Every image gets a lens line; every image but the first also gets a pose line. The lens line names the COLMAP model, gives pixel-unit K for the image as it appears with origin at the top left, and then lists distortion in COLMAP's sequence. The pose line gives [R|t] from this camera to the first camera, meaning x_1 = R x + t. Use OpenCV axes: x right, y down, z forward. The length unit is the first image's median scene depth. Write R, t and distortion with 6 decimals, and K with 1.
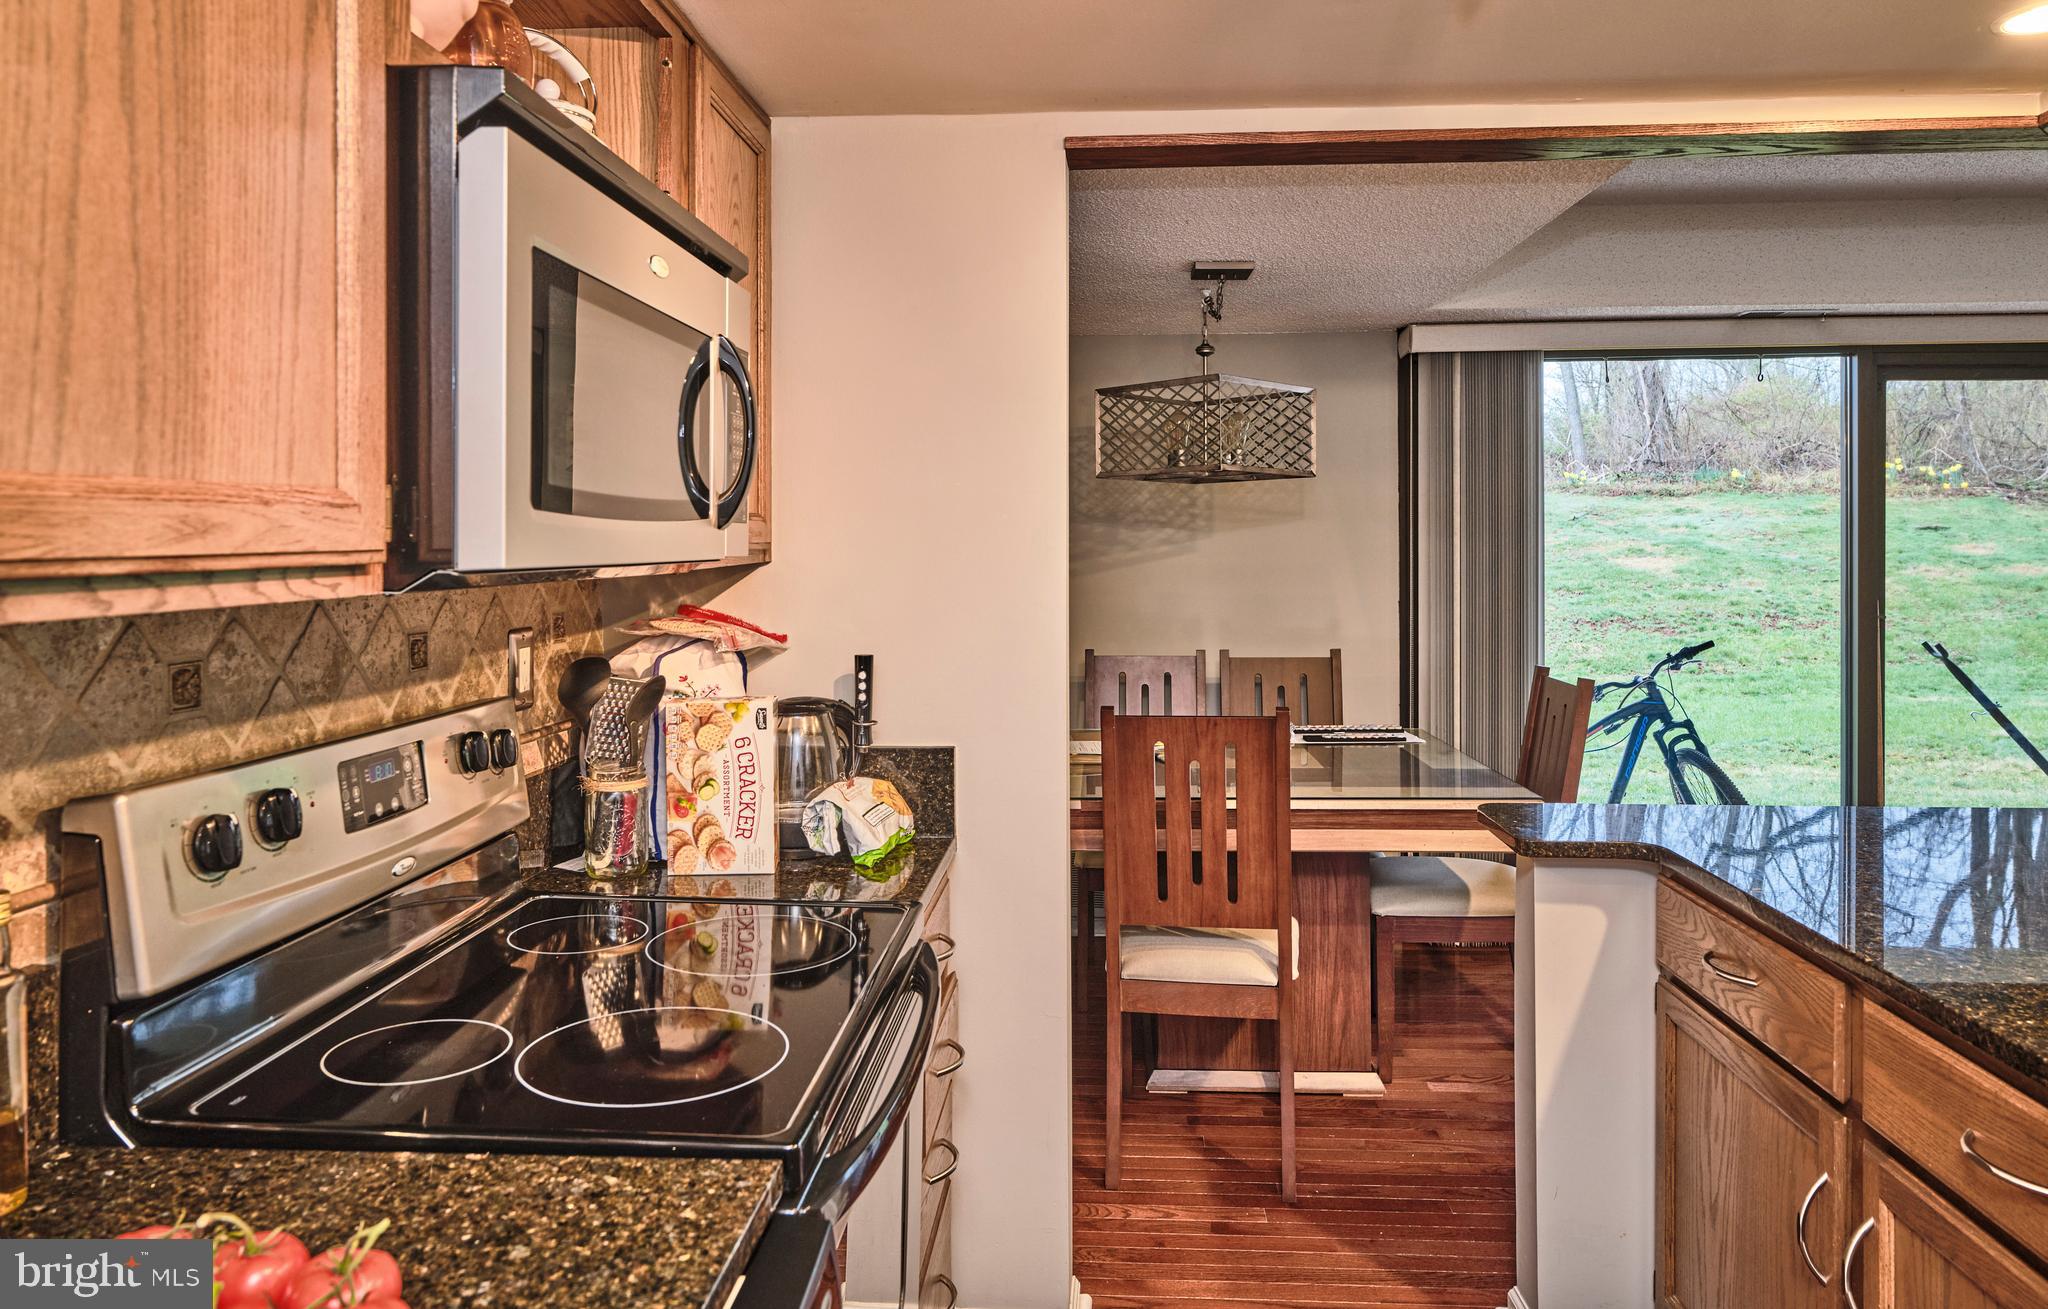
lens RADIAL K [[1396.5, 0, 1024.4], [0, 1396.5, 559.4], [0, 0, 1]] dist [0.000003, -0.001199]
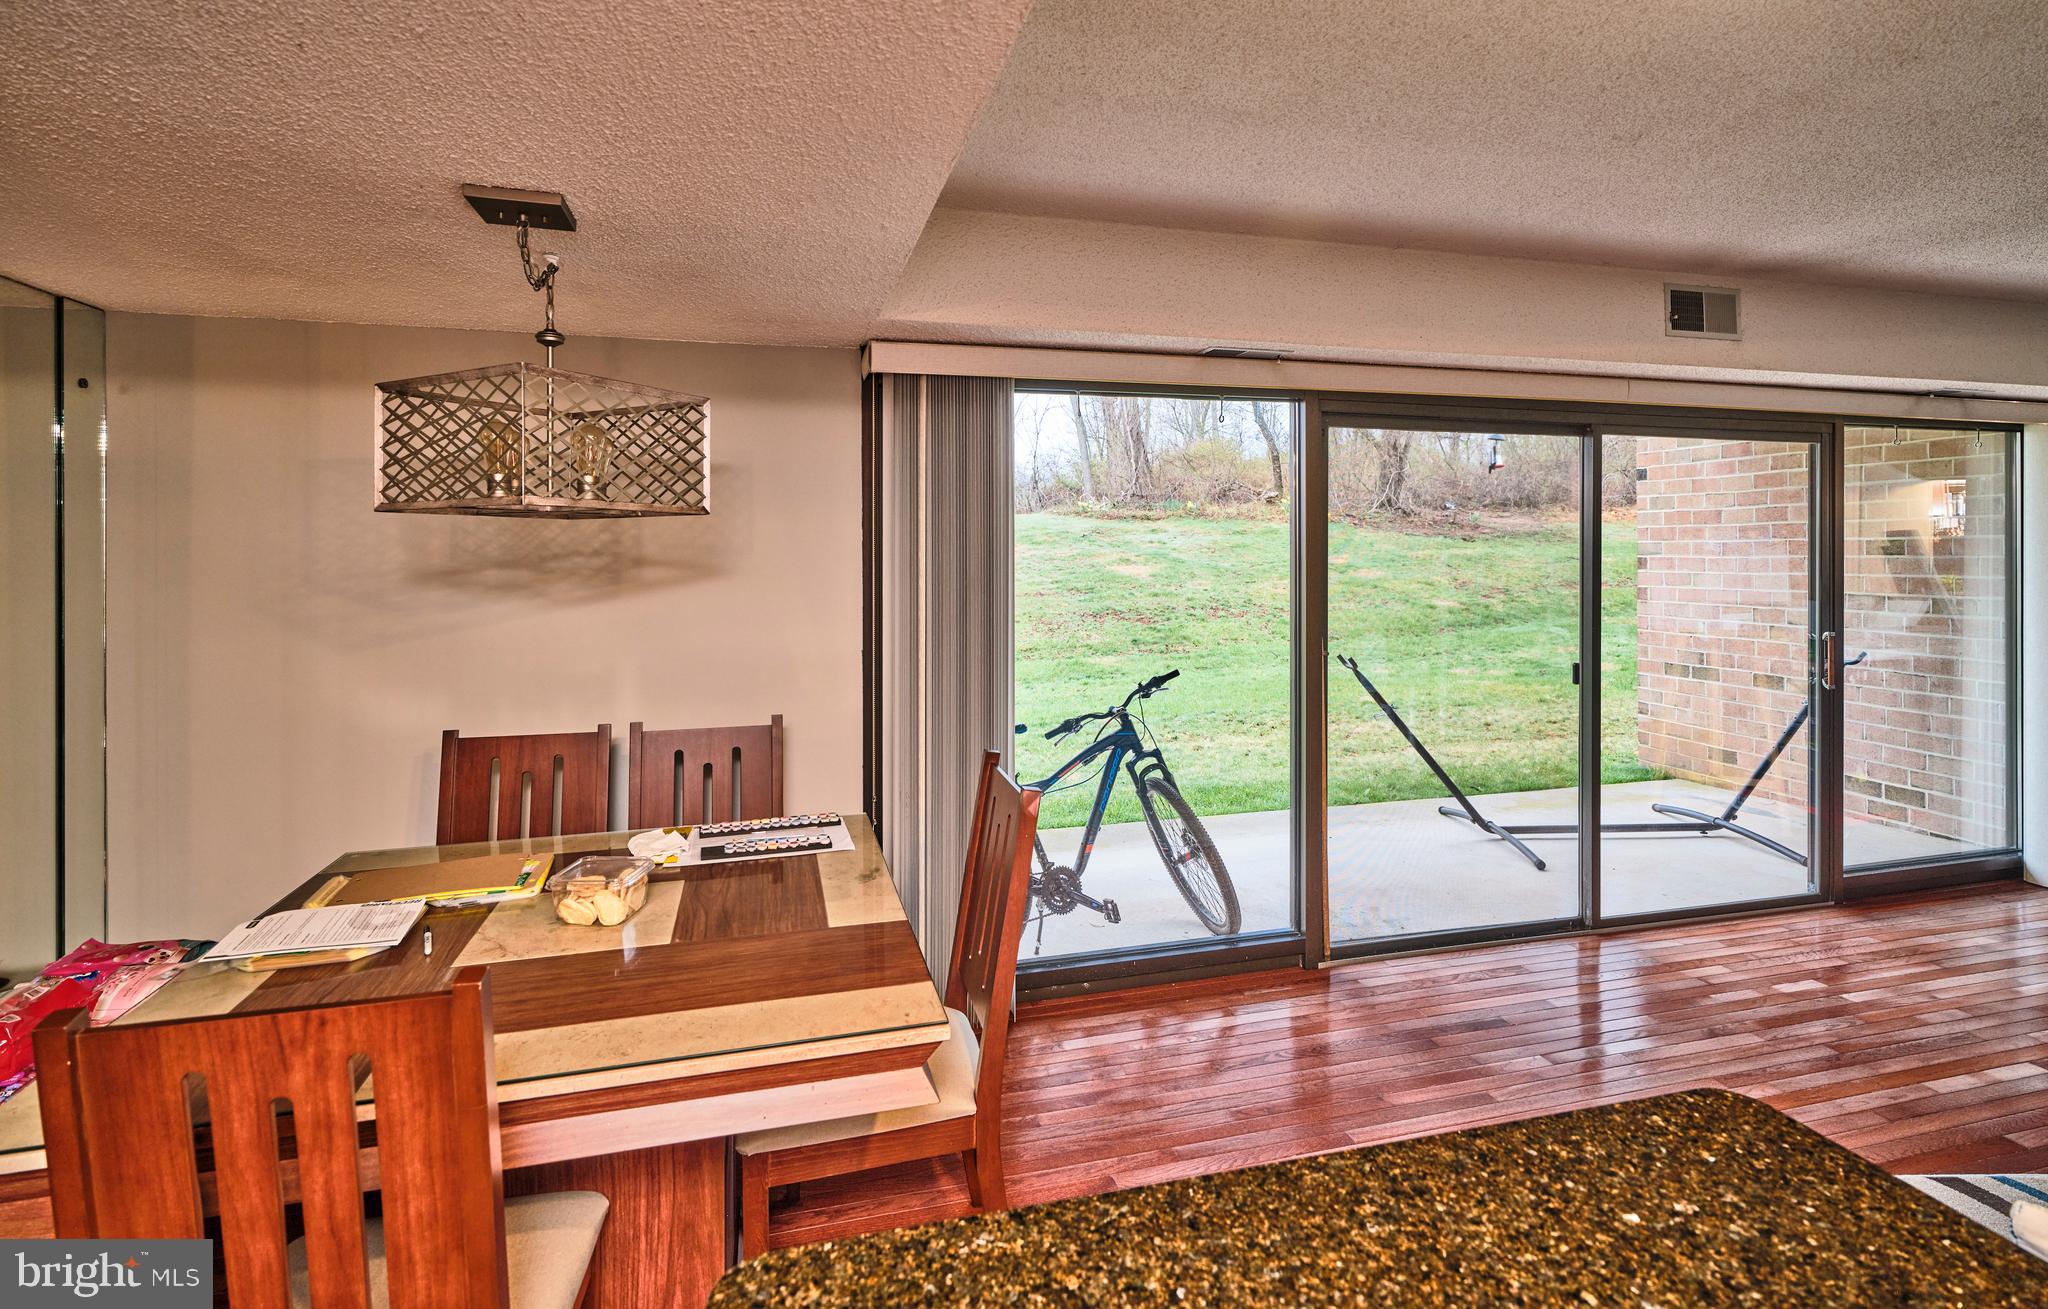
lens RADIAL K [[1041.2, 0, 1029.8], [0, 1041.2, 565.3], [0, 0, 1]] dist [-0.000528, 0.000026]
pose [[0.949418, -0.001052, 0.314013, 0.142820], [-0.000106, 0.999993, 0.003670, -0.024265], [-0.314015, -0.003517, 0.949411, 0.295643]]
